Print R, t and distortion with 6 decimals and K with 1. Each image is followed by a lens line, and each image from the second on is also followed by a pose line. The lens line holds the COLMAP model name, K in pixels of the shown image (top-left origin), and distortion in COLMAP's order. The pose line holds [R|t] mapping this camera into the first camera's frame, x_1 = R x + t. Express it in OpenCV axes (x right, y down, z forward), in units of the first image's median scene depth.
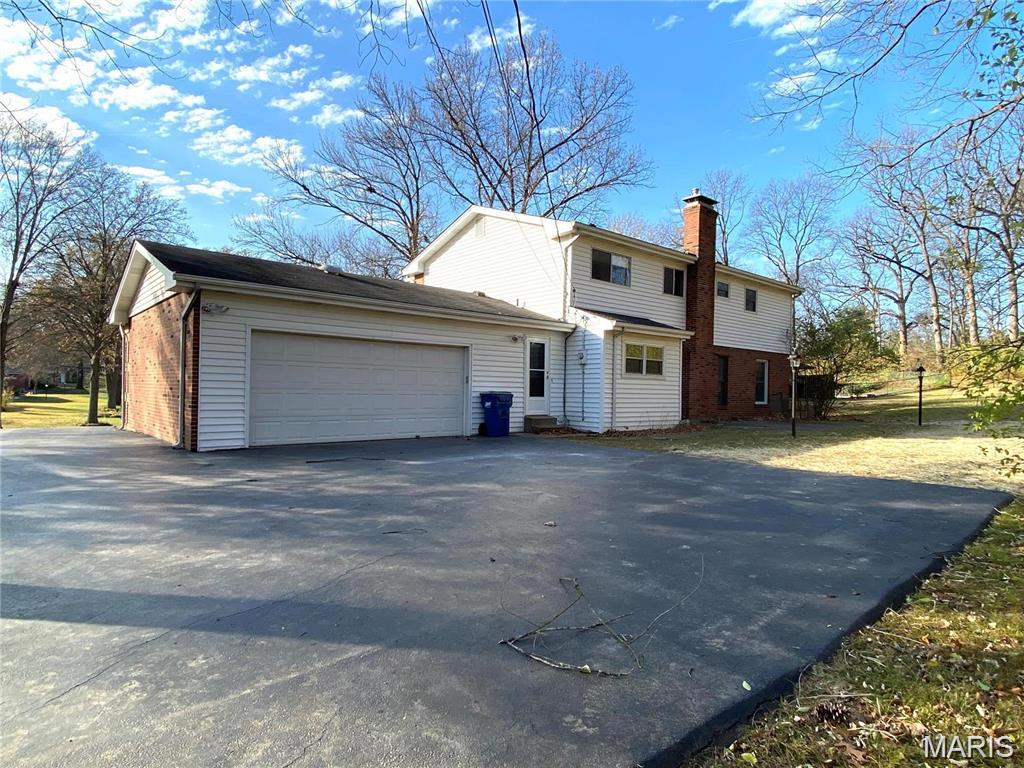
lens RADIAL K [[567.6, 0, 512.0], [0, 567.6, 384.0], [0, 0, 1]] dist [0.056137, -0.068229]
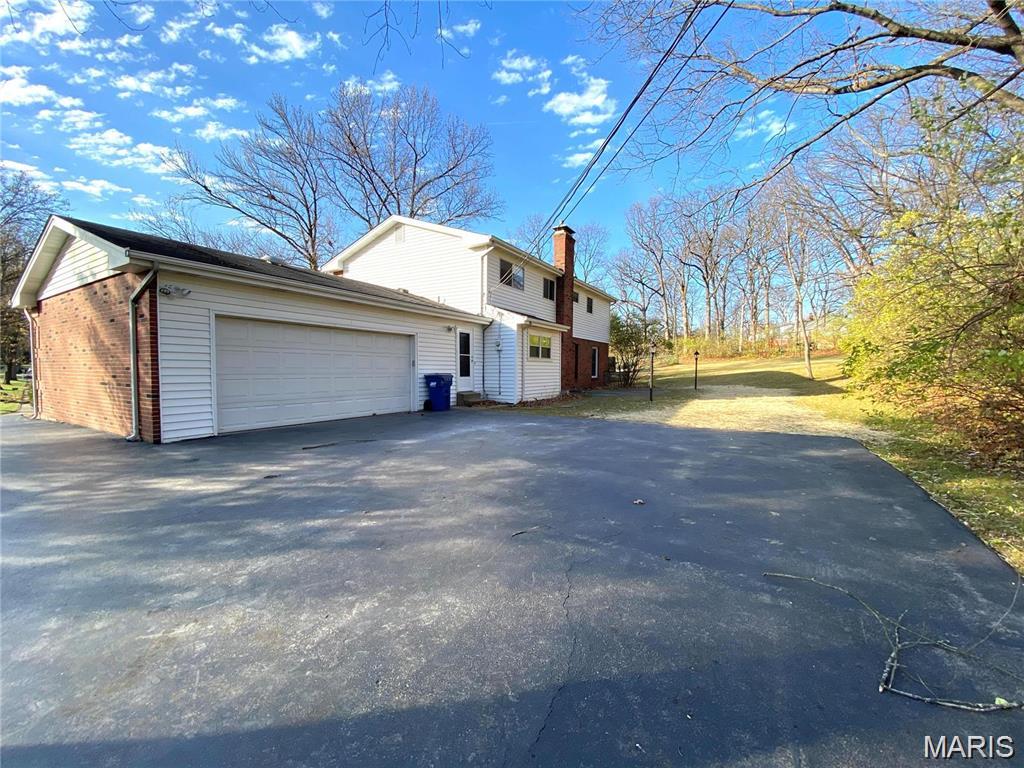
lens RADIAL K [[409.7, 0, 508.6], [0, 409.7, 383.7], [0, 0, 1]] dist [0.012940, -0.017326]
pose [[0.950744, -0.023224, 0.309106, -0.118746], [0.007932, 0.998686, 0.050638, -0.005557], [-0.309876, -0.045692, 0.949678, 0.104466]]
